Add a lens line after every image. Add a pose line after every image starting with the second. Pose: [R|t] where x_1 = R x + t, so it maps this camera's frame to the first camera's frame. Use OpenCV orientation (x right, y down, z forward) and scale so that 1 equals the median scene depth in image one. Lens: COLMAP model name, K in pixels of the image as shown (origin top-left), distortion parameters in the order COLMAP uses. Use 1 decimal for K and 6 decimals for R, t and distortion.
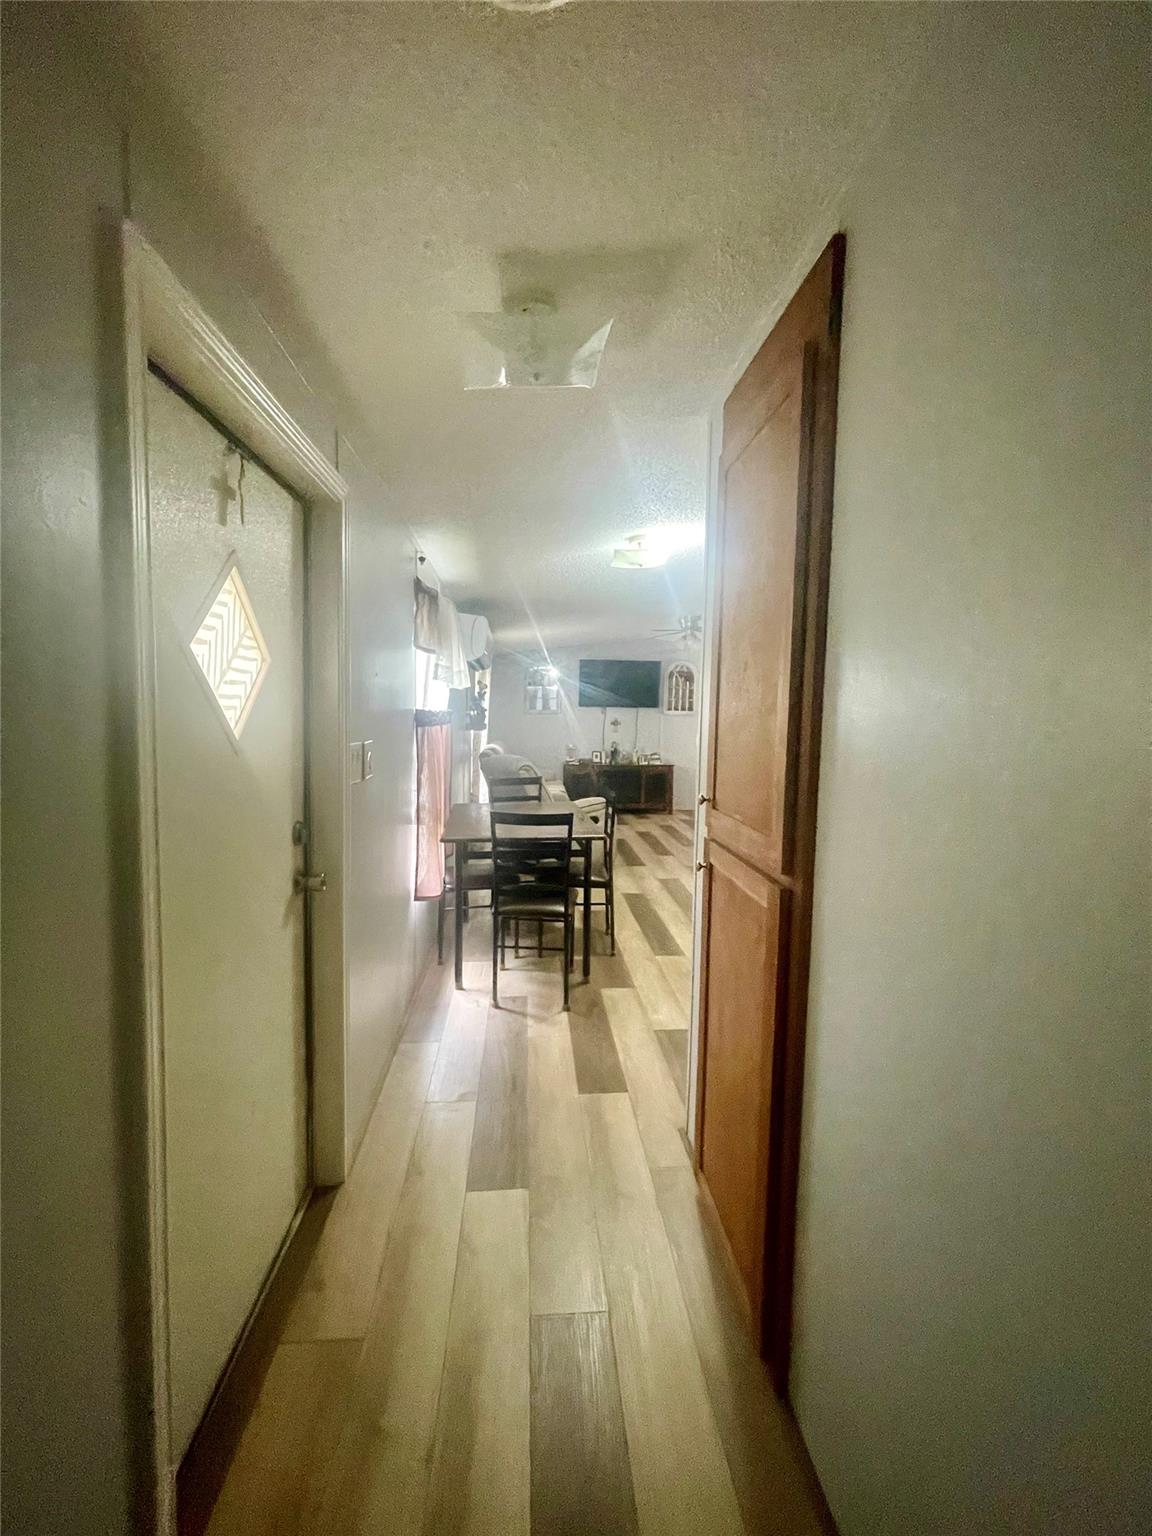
lens RADIAL K [[616.3, 0, 579.1], [0, 616.3, 757.6], [0, 0, 1]] dist [-0.002335, -0.000617]
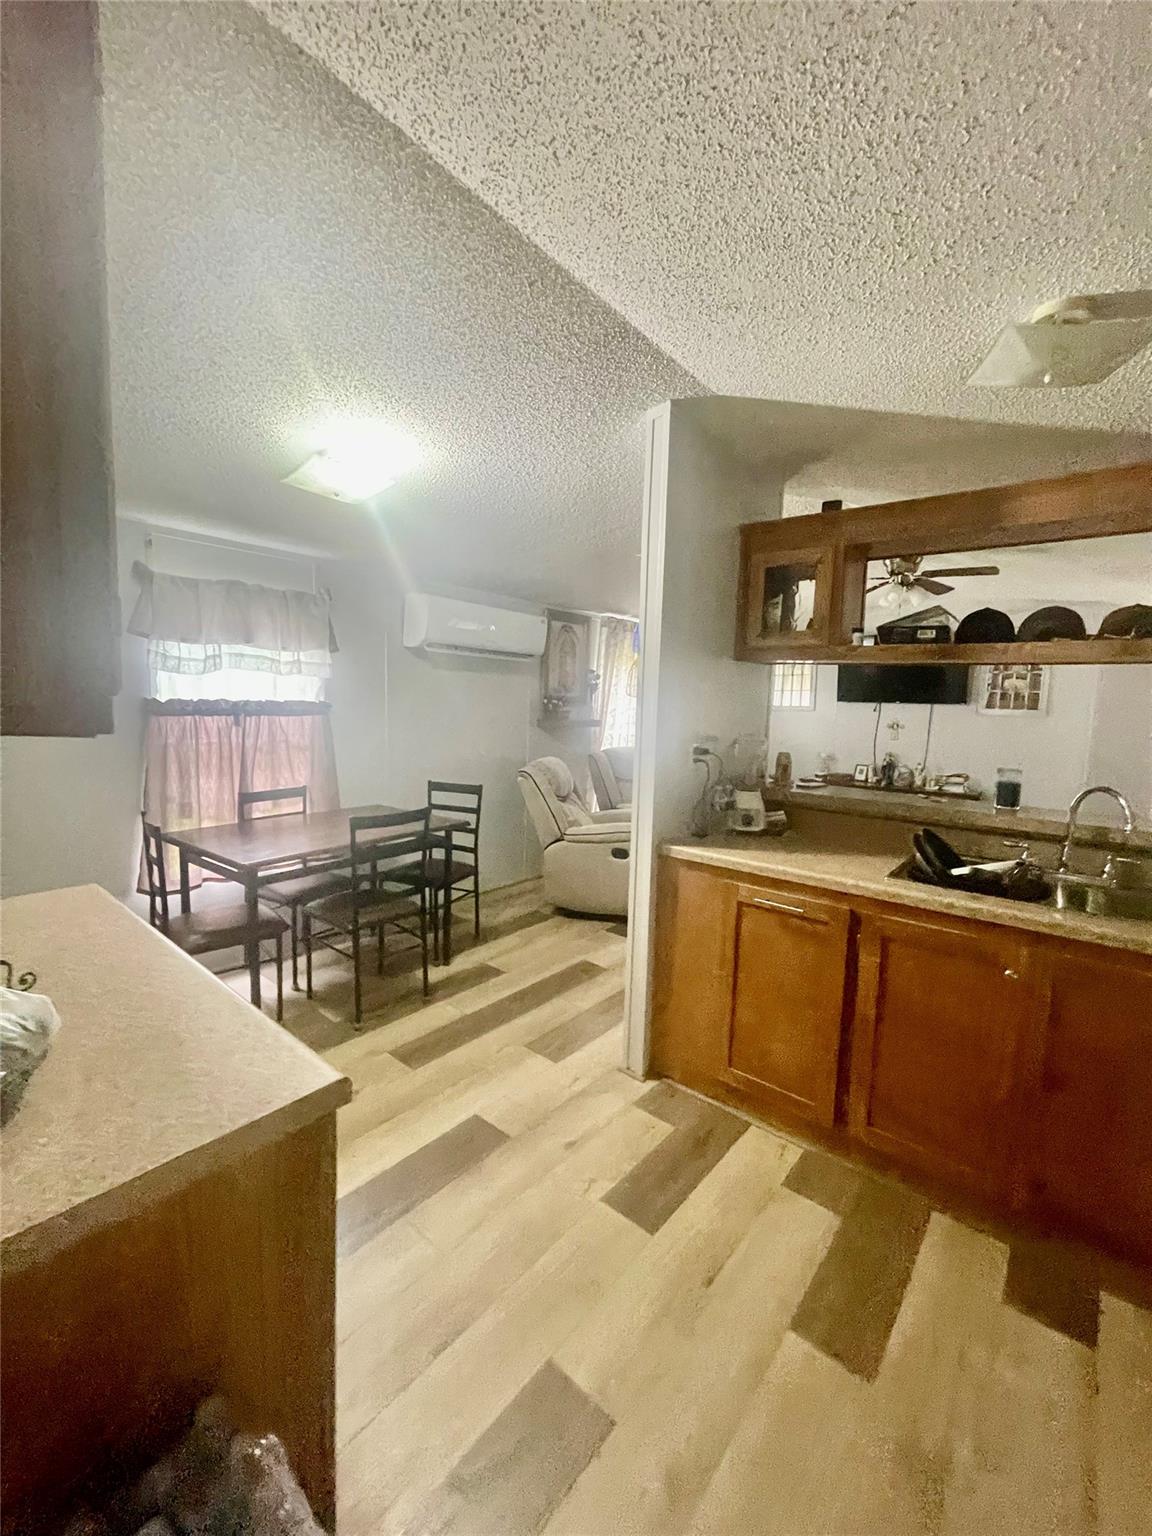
lens RADIAL K [[616.3, 0, 576.7], [0, 616.3, 765.6], [0, 0, 1]] dist [-0.002335, -0.000617]
pose [[0.703382, 0.076175, -0.706719, 0.304885], [-0.064379, 0.996982, 0.043387, -0.019160], [0.707891, 0.014980, 0.706163, 0.268241]]
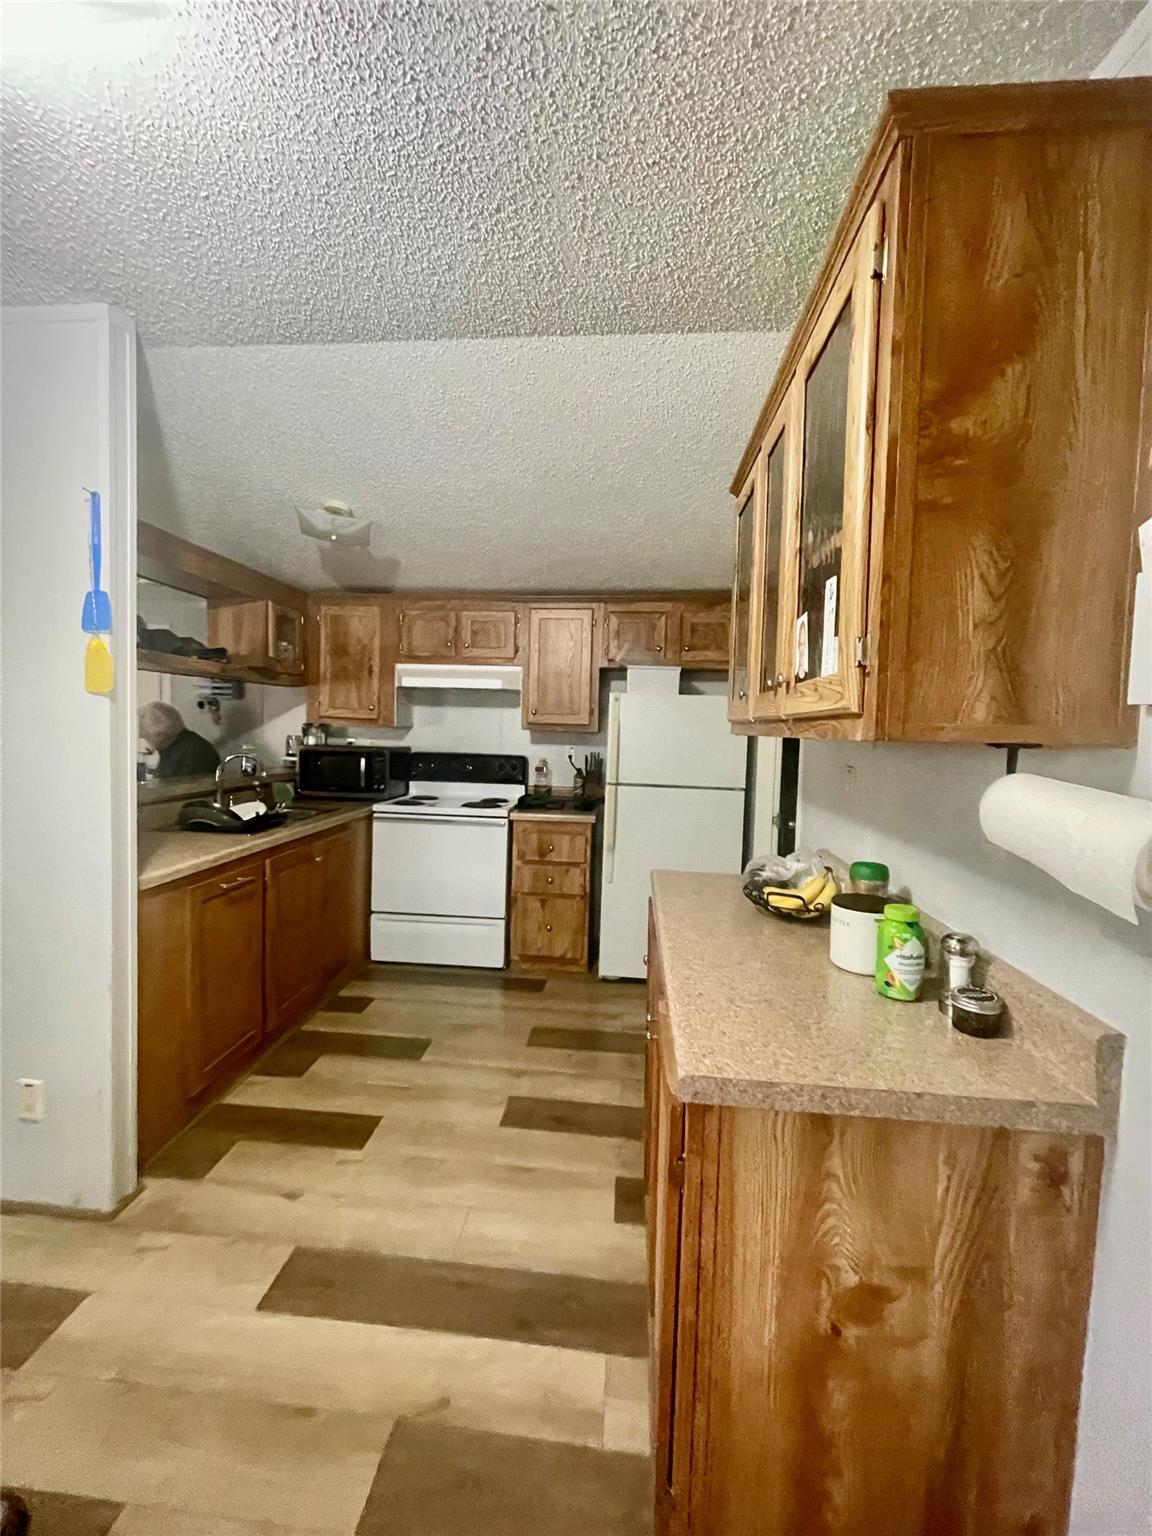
lens RADIAL K [[616.3, 0, 574.9], [0, 616.3, 760.7], [0, 0, 1]] dist [-0.002335, -0.000617]
pose [[0.176895, -0.067232, 0.981931, -0.024790], [0.043754, 0.997215, 0.060396, -0.022709], [-0.983257, 0.032279, 0.179344, 0.295878]]
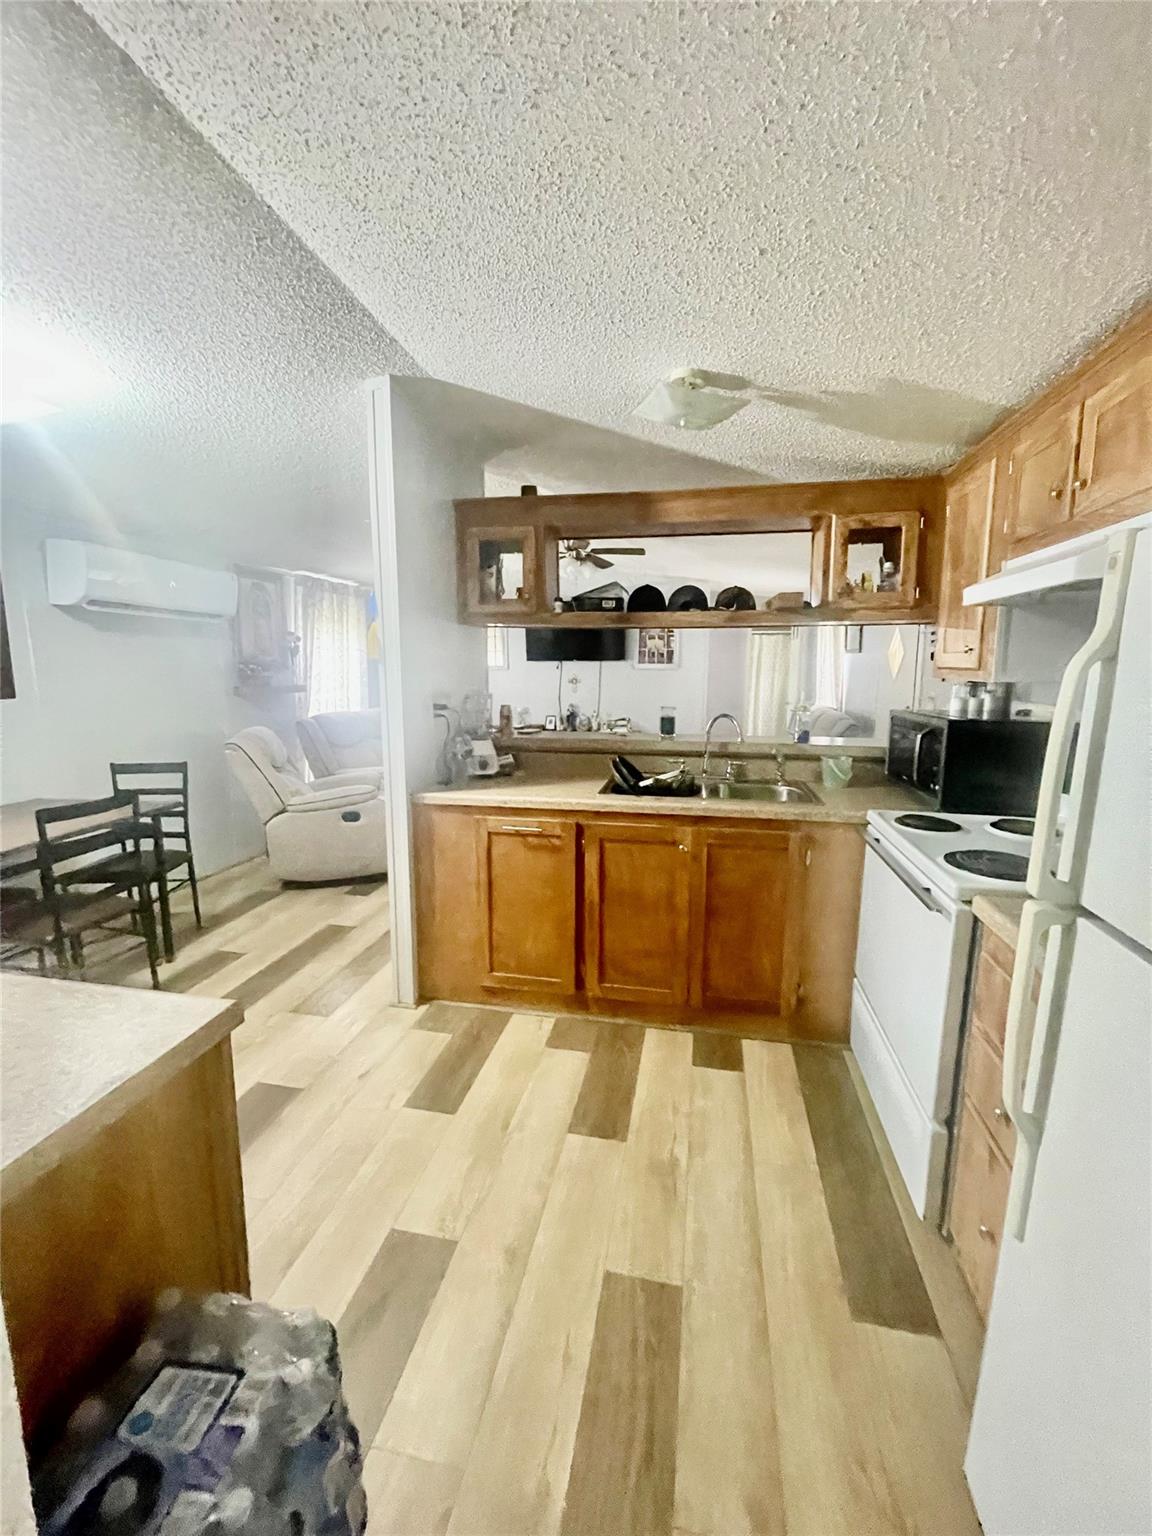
lens RADIAL K [[616.3, 0, 574.1], [0, 616.3, 771.2], [0, 0, 1]] dist [-0.002335, -0.000617]
pose [[0.956567, 0.031431, -0.289812, 0.301888], [-0.003898, 0.995461, 0.095095, -0.014796], [0.291486, -0.089835, 0.952347, 0.228835]]
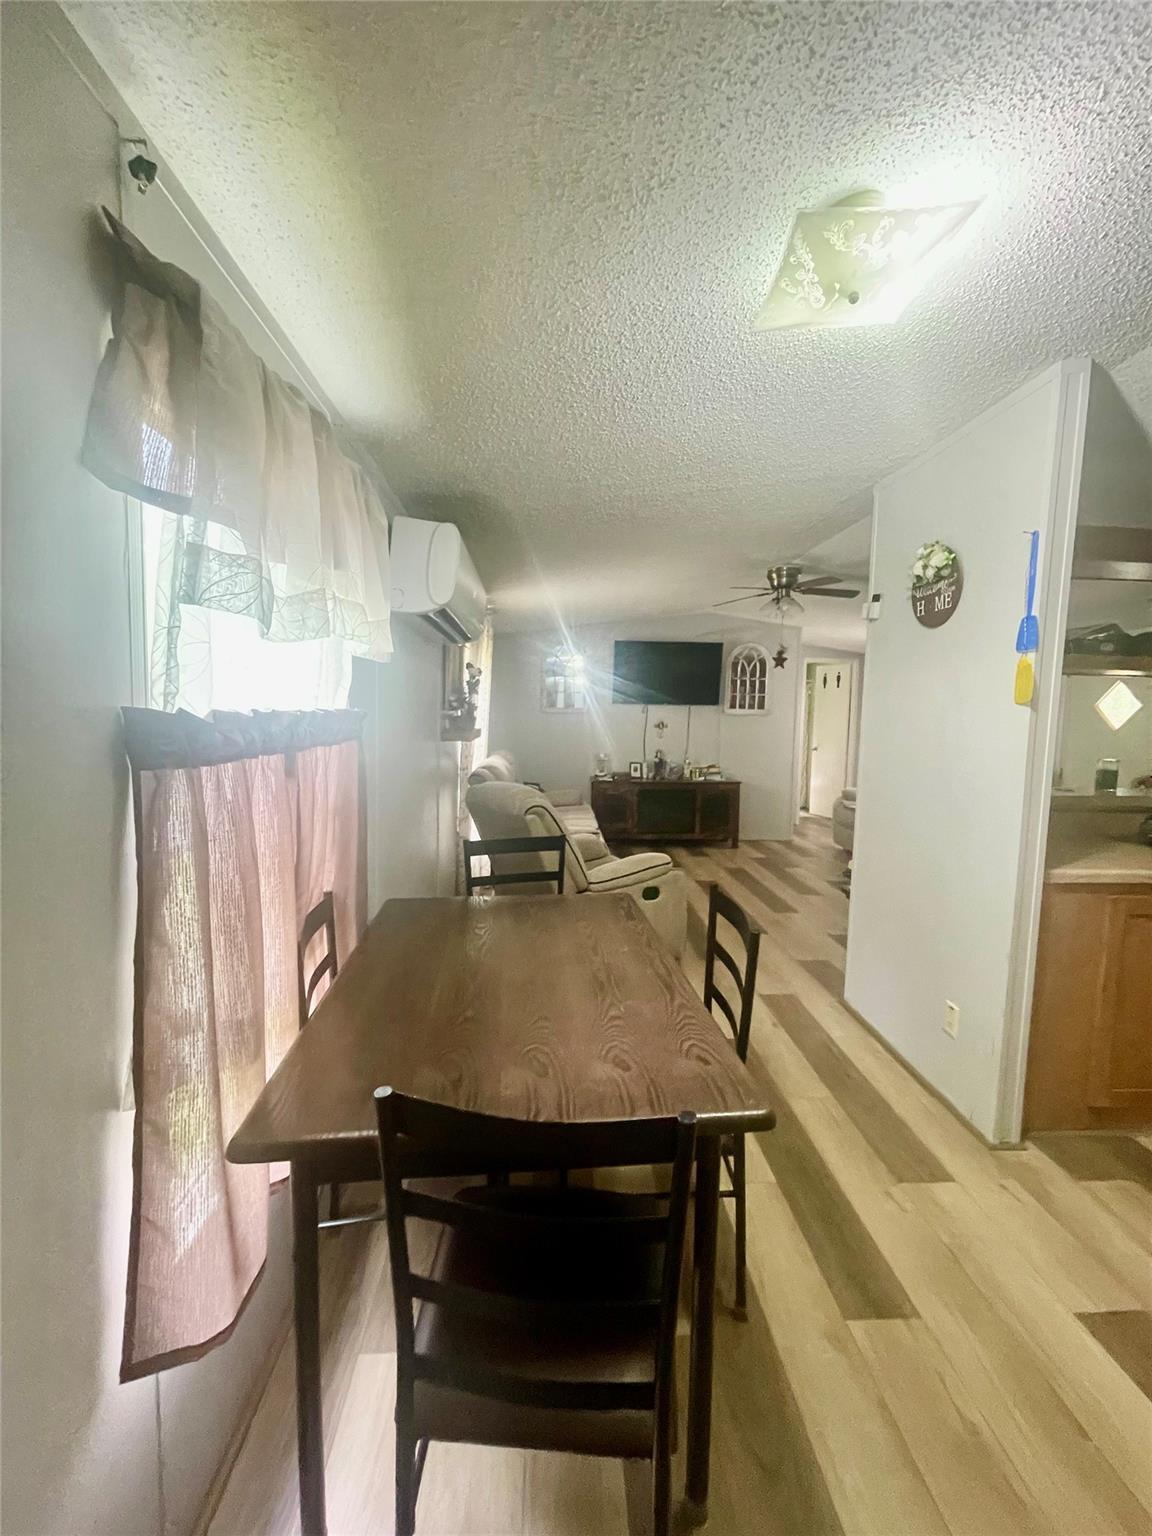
lens RADIAL K [[616.3, 0, 571.4], [0, 616.3, 760.9], [0, 0, 1]] dist [-0.002335, -0.000617]
pose [[0.998937, 0.003384, -0.045969, -0.015981], [-0.002978, 0.999956, 0.008900, -0.019194], [0.045997, -0.008753, 0.998903, 0.243506]]
